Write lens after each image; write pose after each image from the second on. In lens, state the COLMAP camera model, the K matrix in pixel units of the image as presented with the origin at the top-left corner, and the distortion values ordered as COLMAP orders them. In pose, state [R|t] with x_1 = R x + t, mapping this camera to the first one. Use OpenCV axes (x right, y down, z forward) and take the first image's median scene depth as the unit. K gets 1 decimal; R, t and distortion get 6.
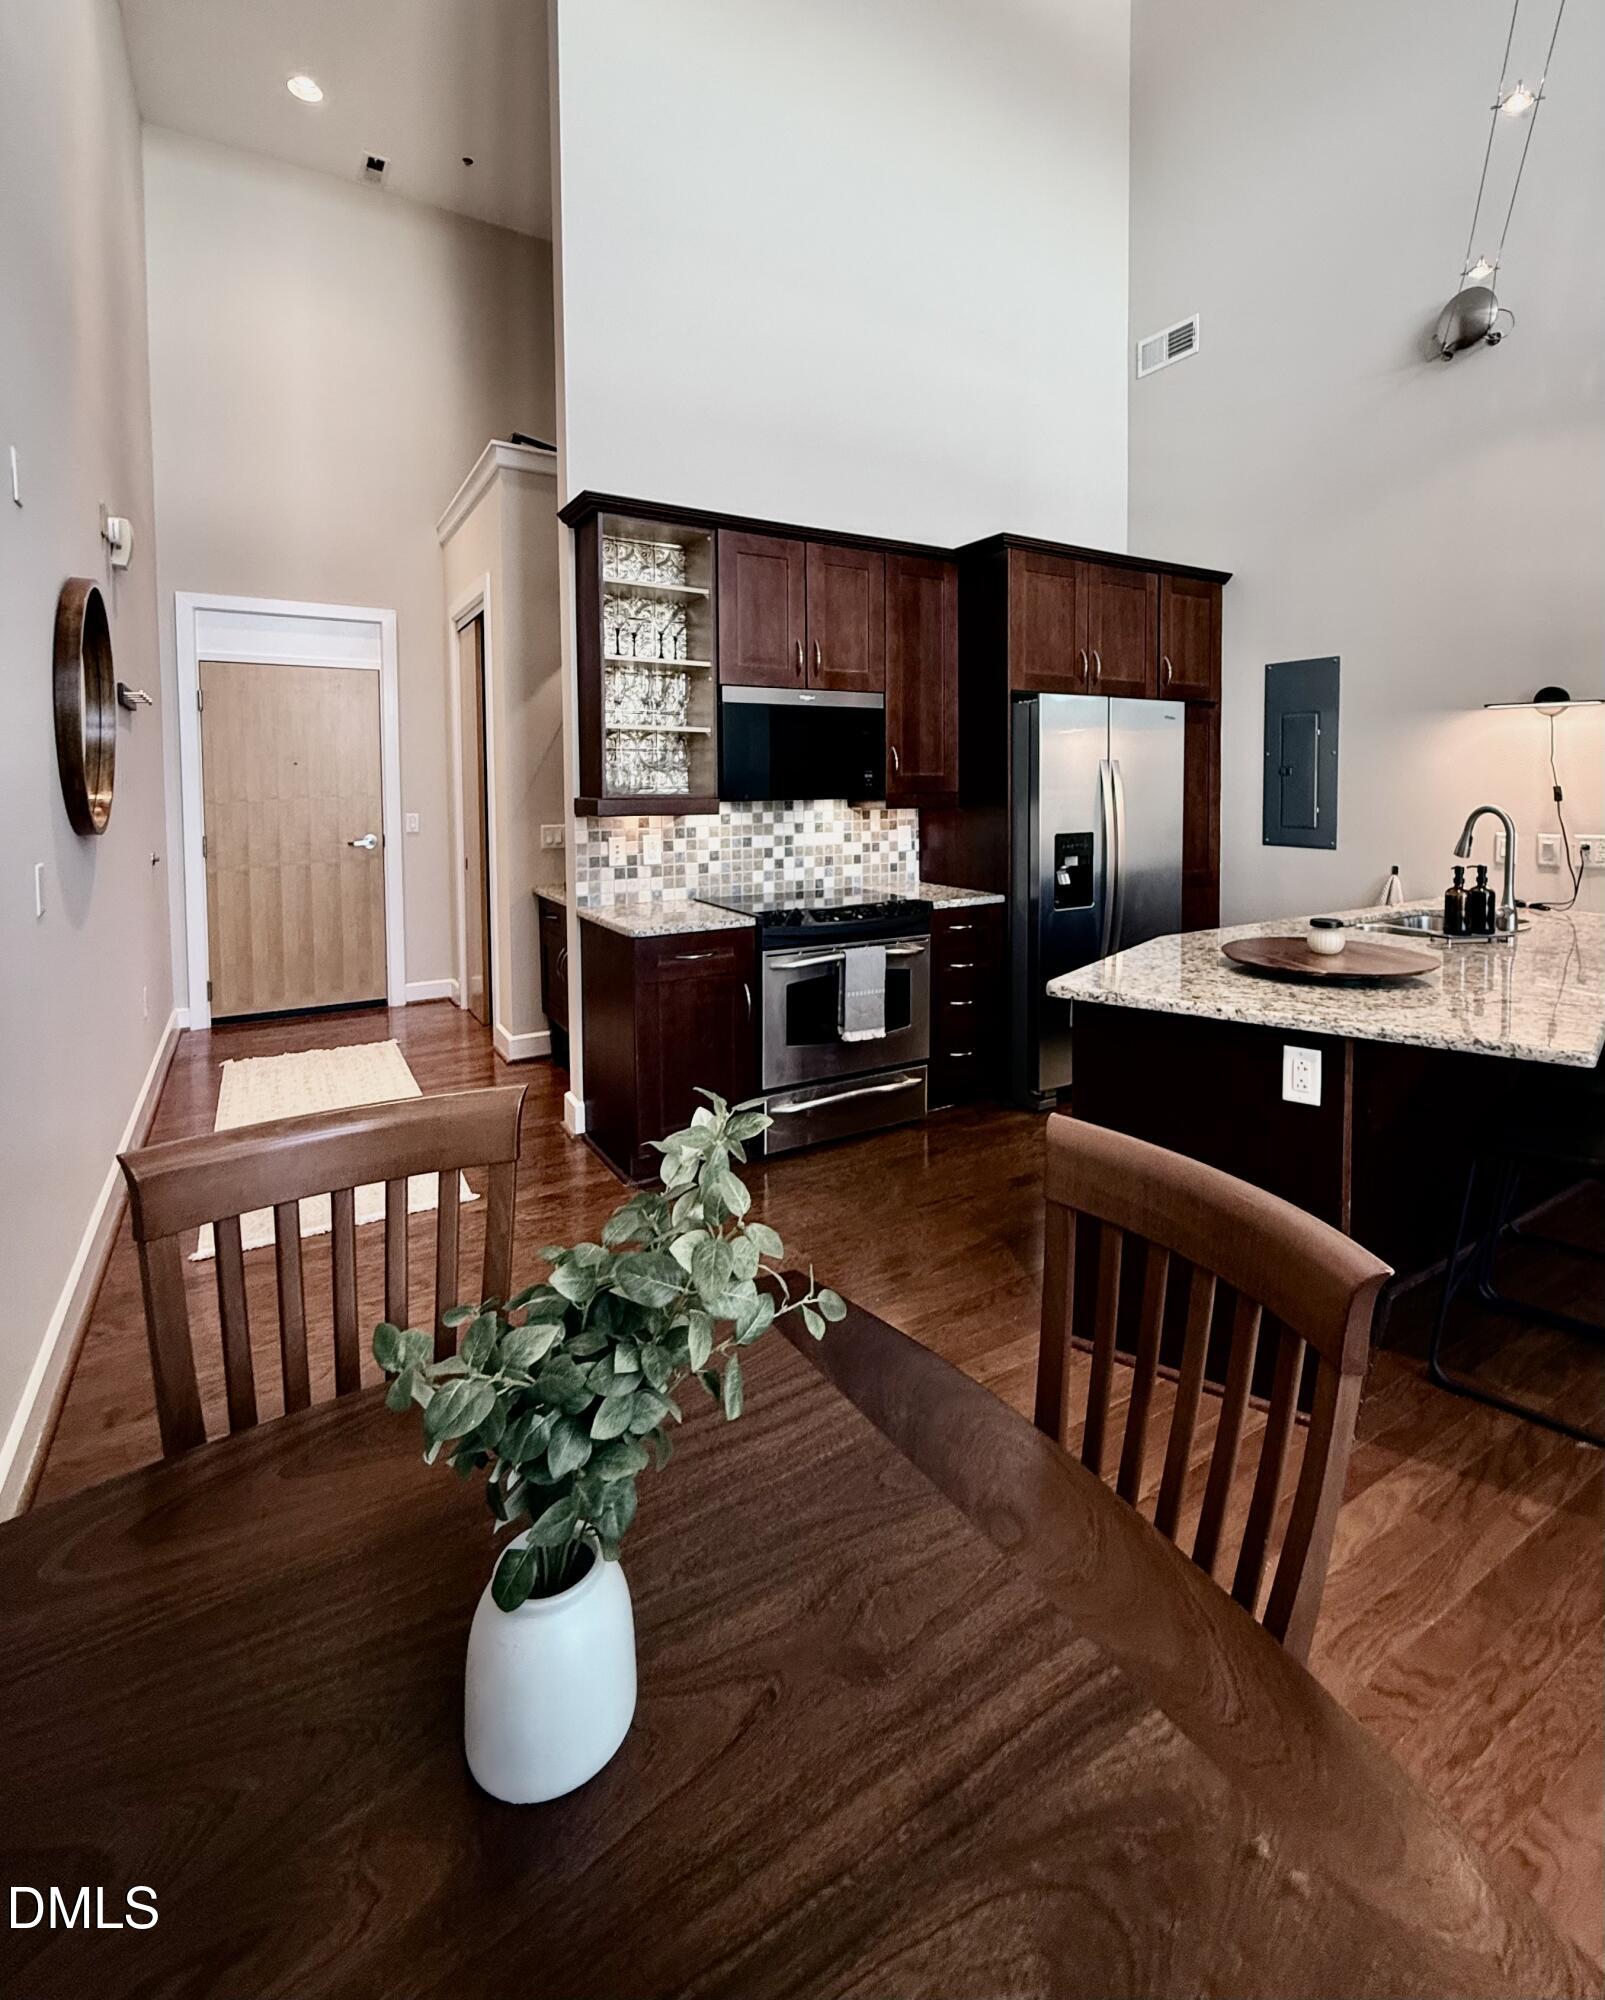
lens RADIAL K [[956.2, 0, 887.8], [0, 956.2, 816.4], [0, 0, 1]] dist [-0.001526, 0.000142]
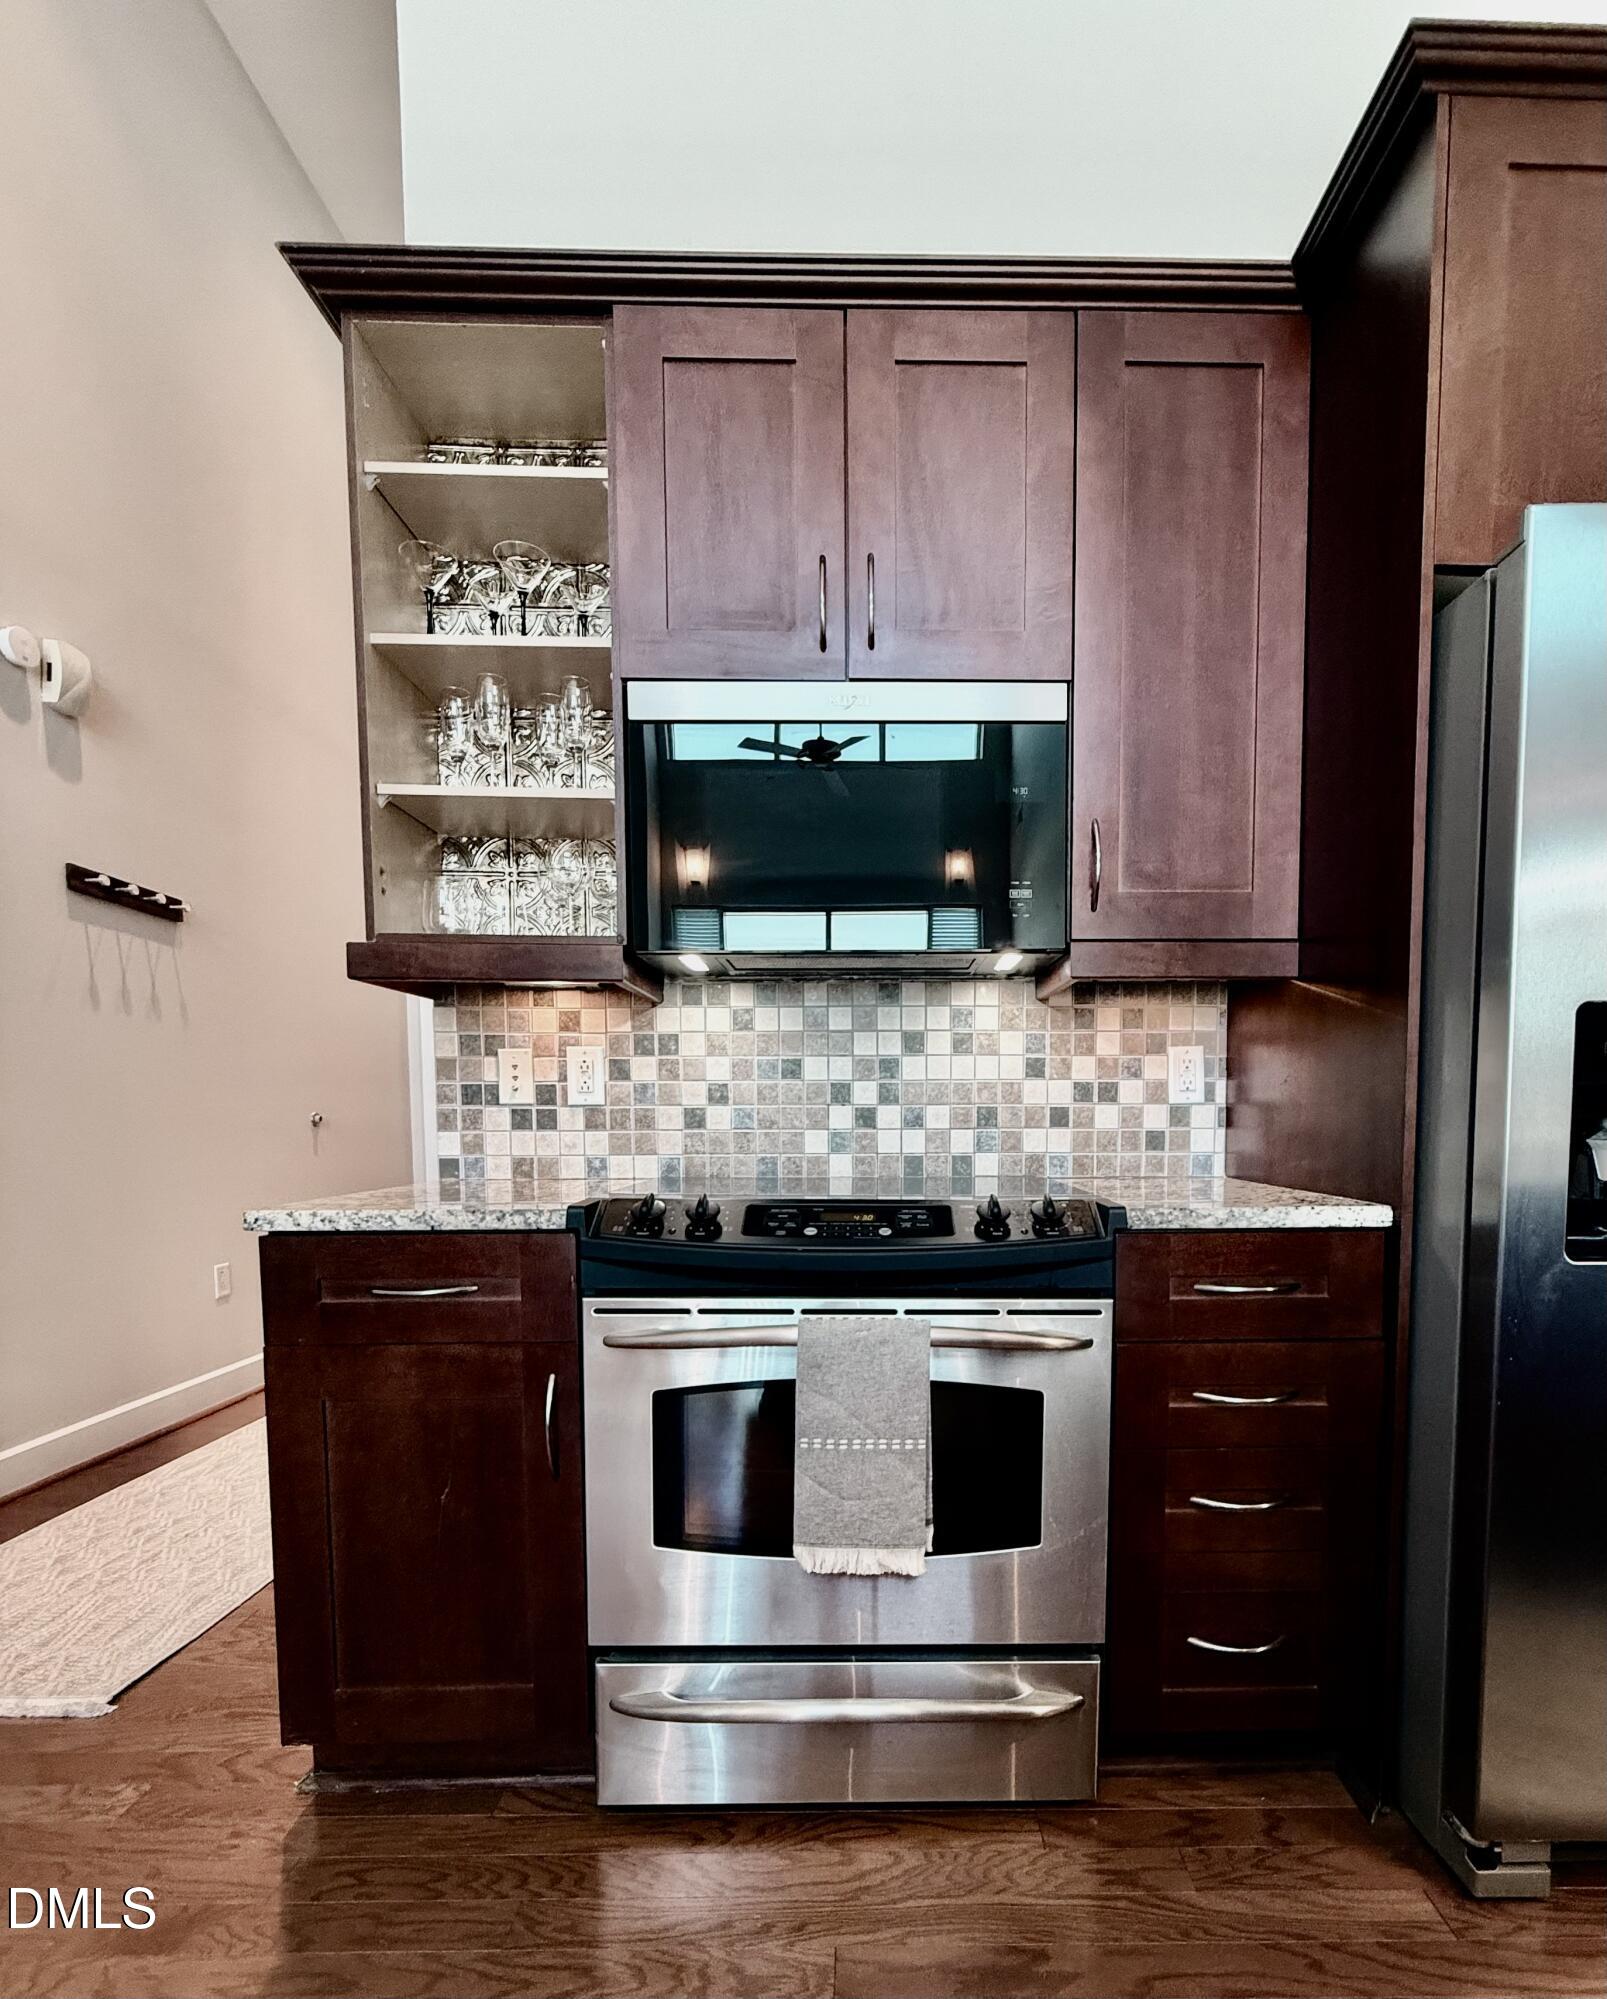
lens RADIAL K [[942.9, 0, 881.4], [0, 942.9, 1177.7], [0, 0, 1]] dist [-0.002395, -0.000034]
pose [[0.845422, 0.035971, -0.532887, 0.145635], [-0.022079, 0.999230, 0.032422, 0.065531], [0.533643, -0.015644, 0.845565, 0.625209]]
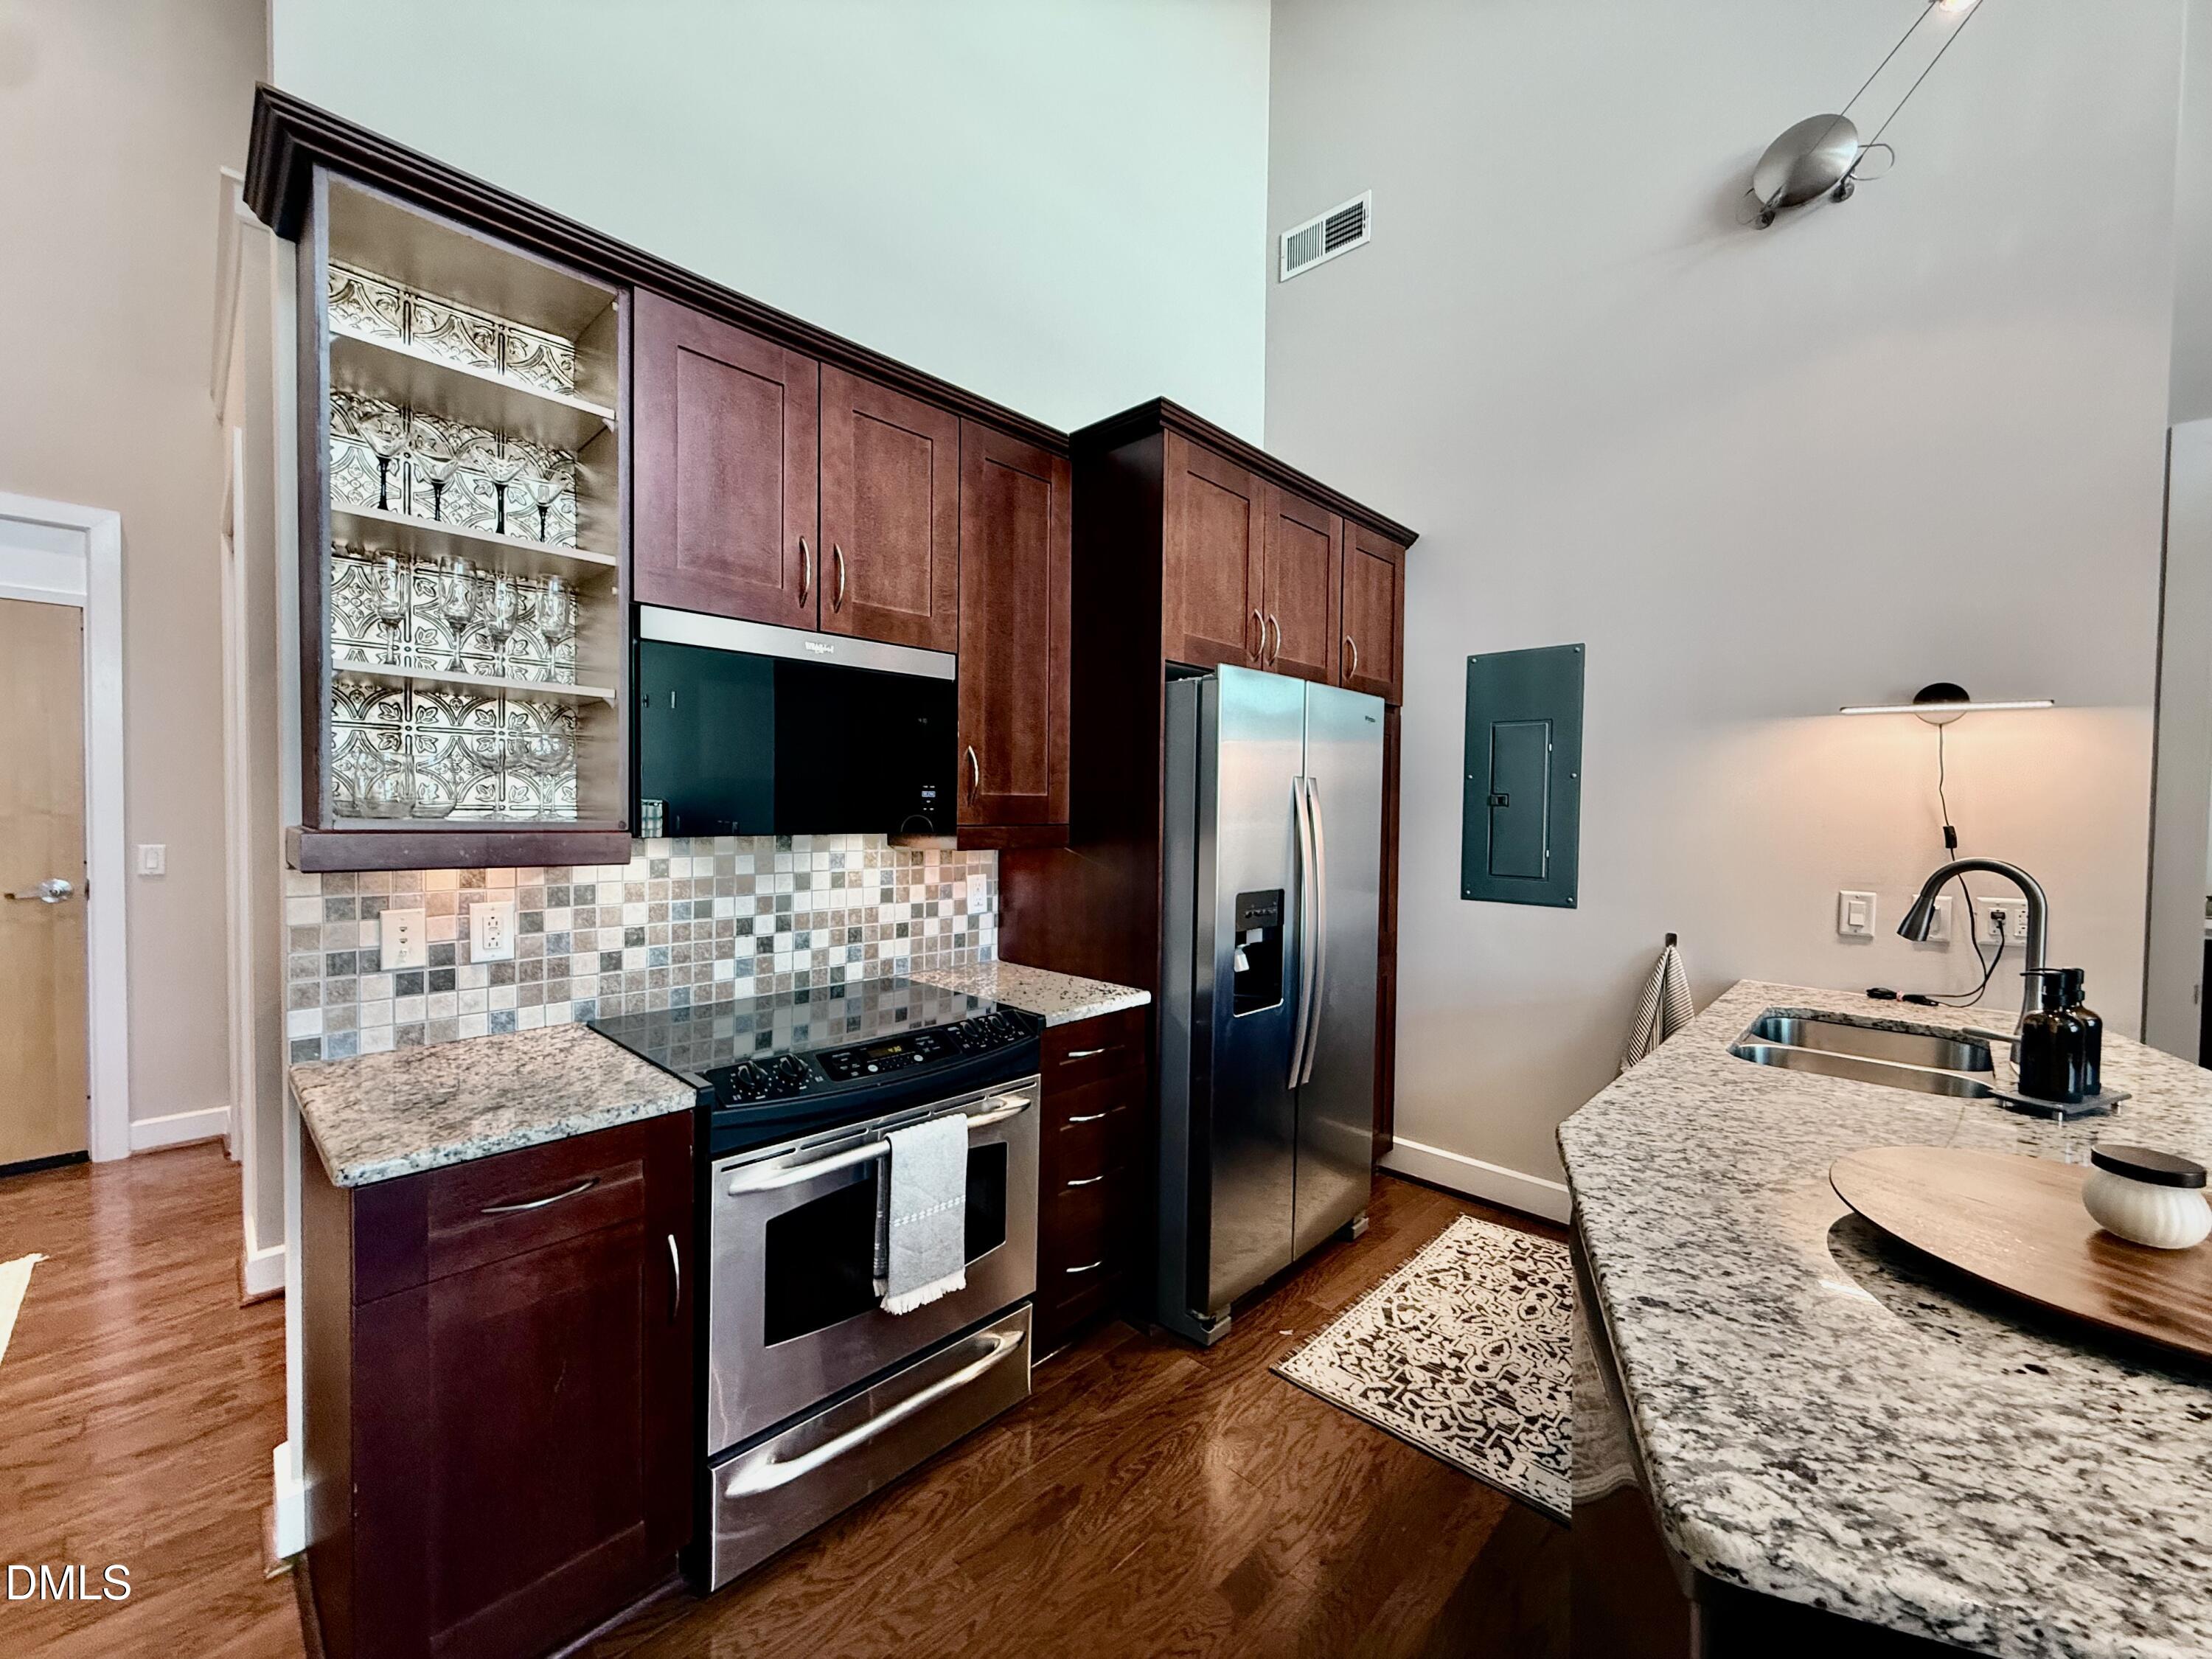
lens RADIAL K [[883.9, 0, 1106.0], [0, 883.9, 829.5], [0, 0, 1]] dist [0.000131, 0.000230]
pose [[0.974451, 0.010953, 0.224332, -0.035162], [-0.007833, 0.999860, -0.014792, -0.013553], [-0.224462, 0.012657, 0.974401, 0.448907]]
